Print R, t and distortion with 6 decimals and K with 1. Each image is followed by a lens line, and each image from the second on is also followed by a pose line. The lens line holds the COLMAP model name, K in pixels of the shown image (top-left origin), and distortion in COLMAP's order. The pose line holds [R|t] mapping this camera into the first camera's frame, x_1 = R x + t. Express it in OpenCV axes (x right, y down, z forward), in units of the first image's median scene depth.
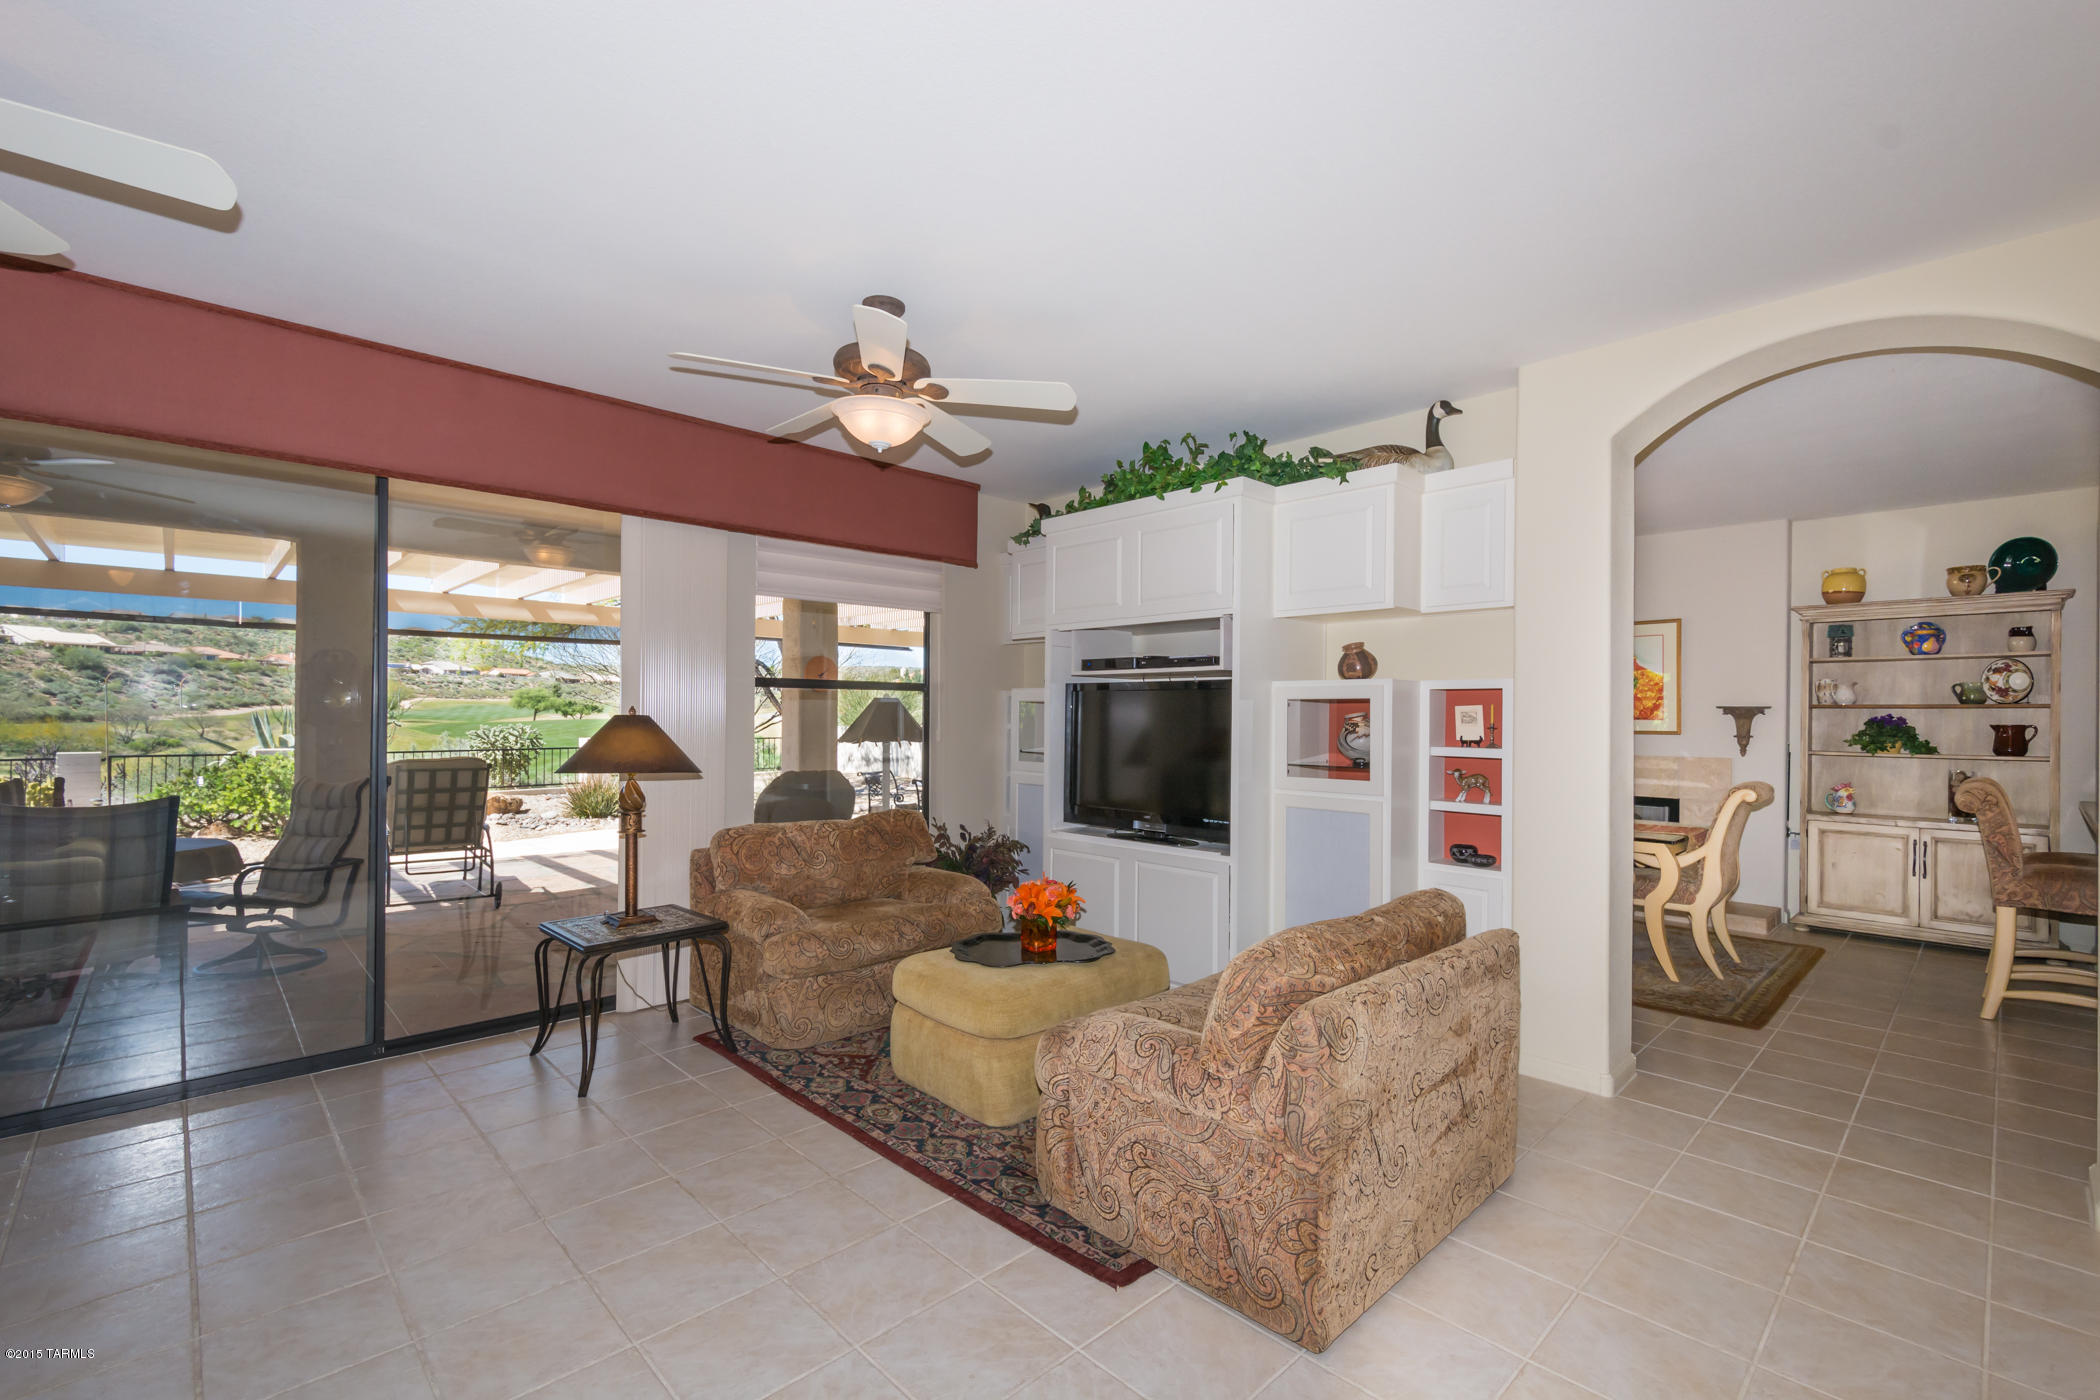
lens RADIAL K [[929.4, 0, 1050.1], [0, 929.4, 710.0], [0, 0, 1]] dist [0.005261, -0.000480]
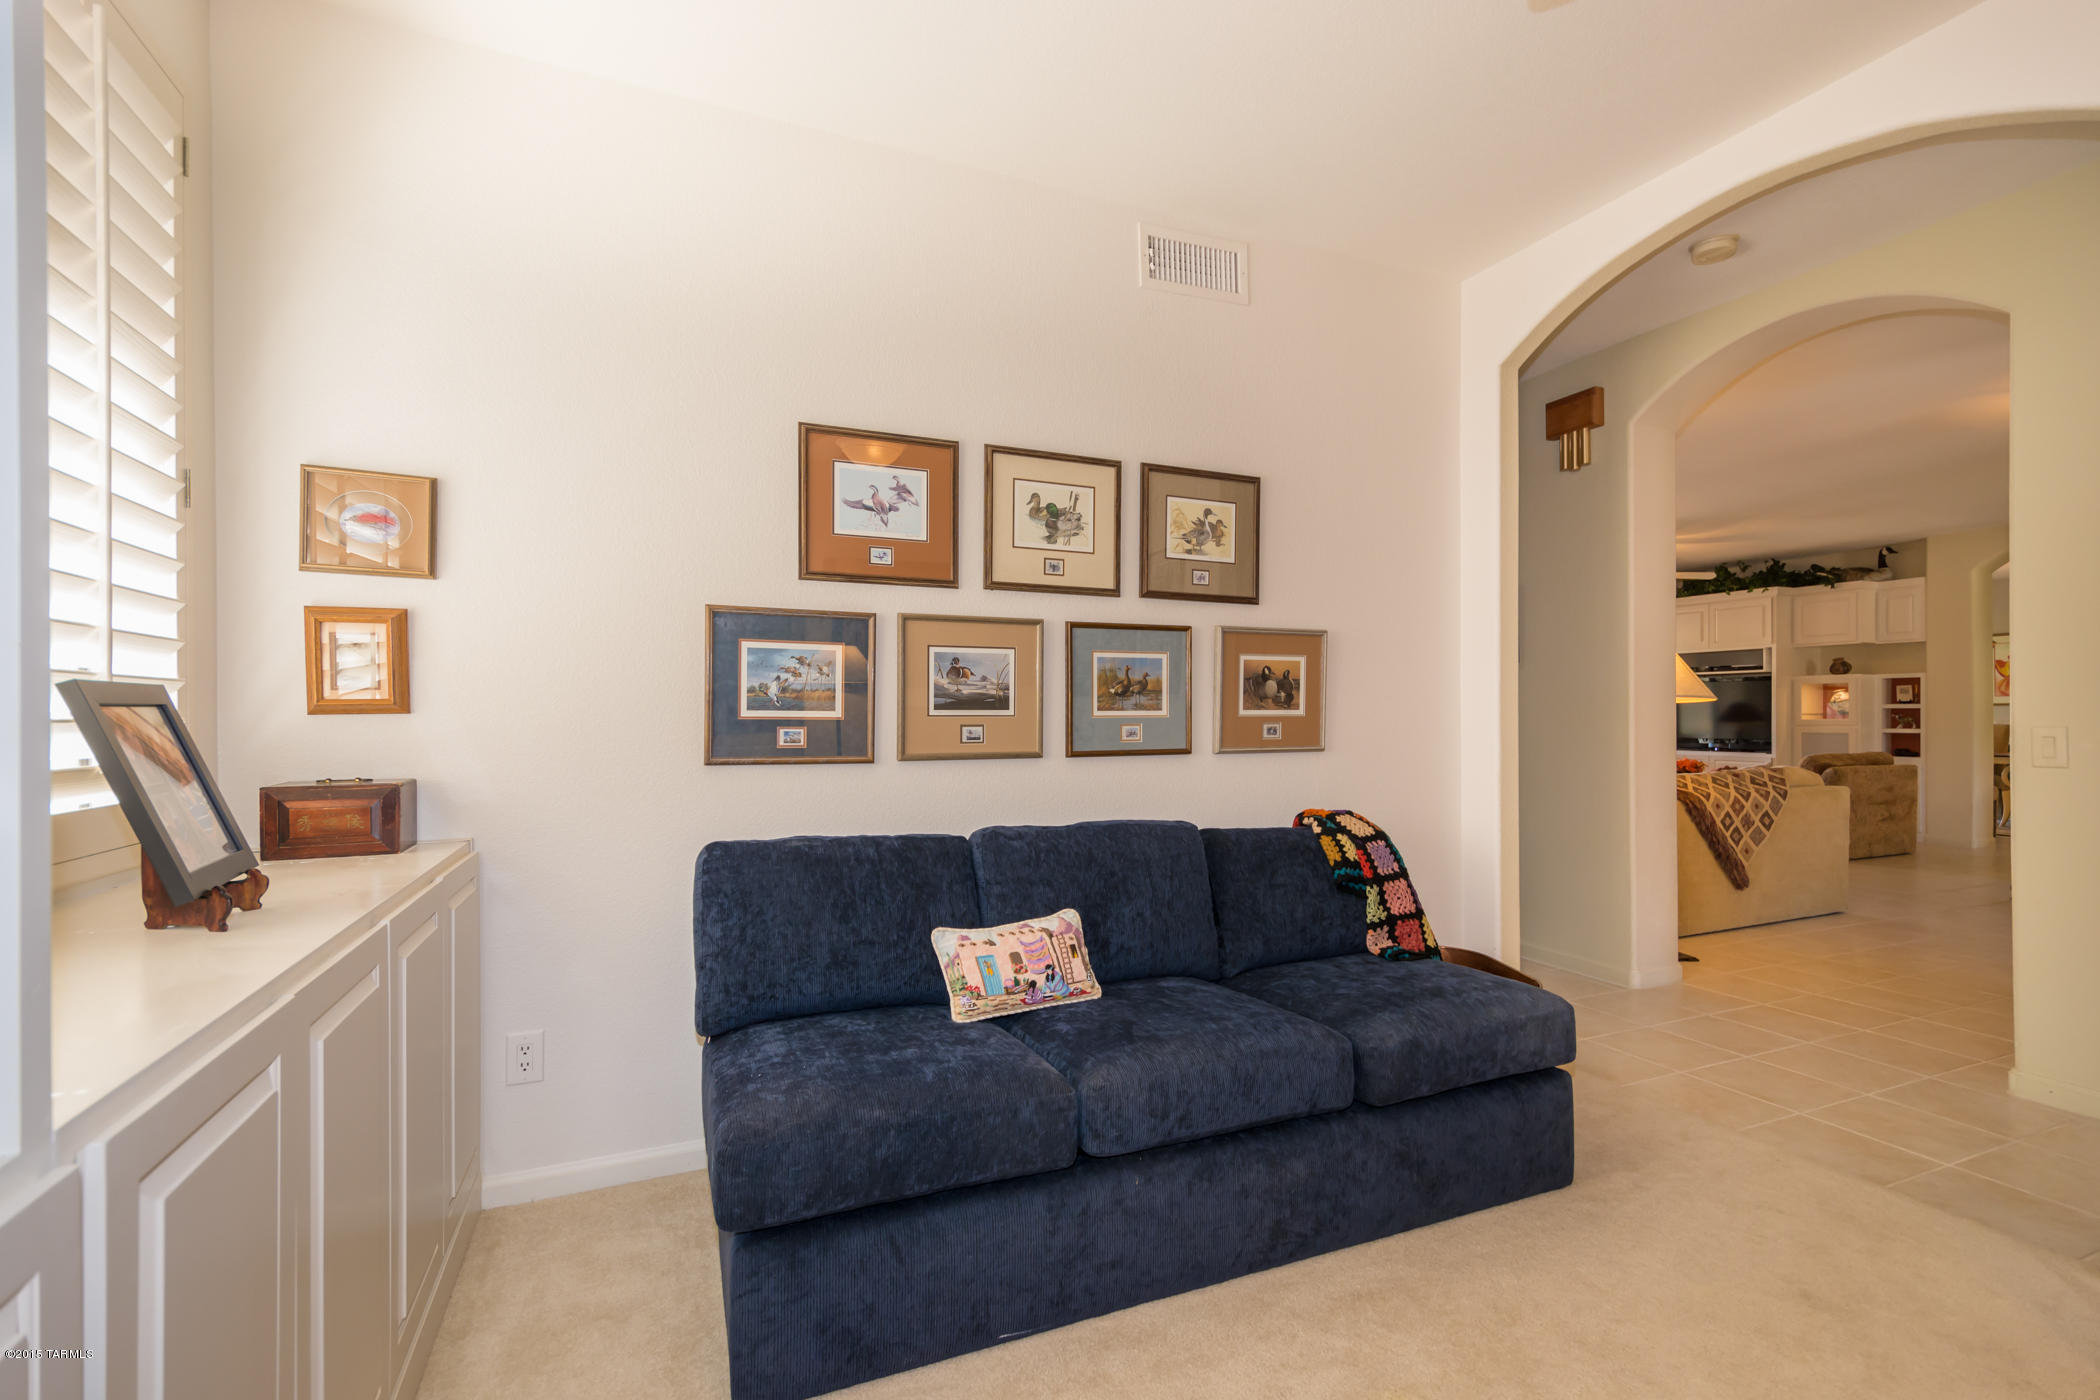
lens RADIAL K [[929.4, 0, 1056.5], [0, 929.4, 701.0], [0, 0, 1]] dist [0.005261, -0.000480]
pose [[0.930720, -0.013545, -0.365481, -0.607943], [0.012374, 0.999908, -0.005547, 0.018765], [0.365522, 0.000641, 0.930802, -1.779529]]
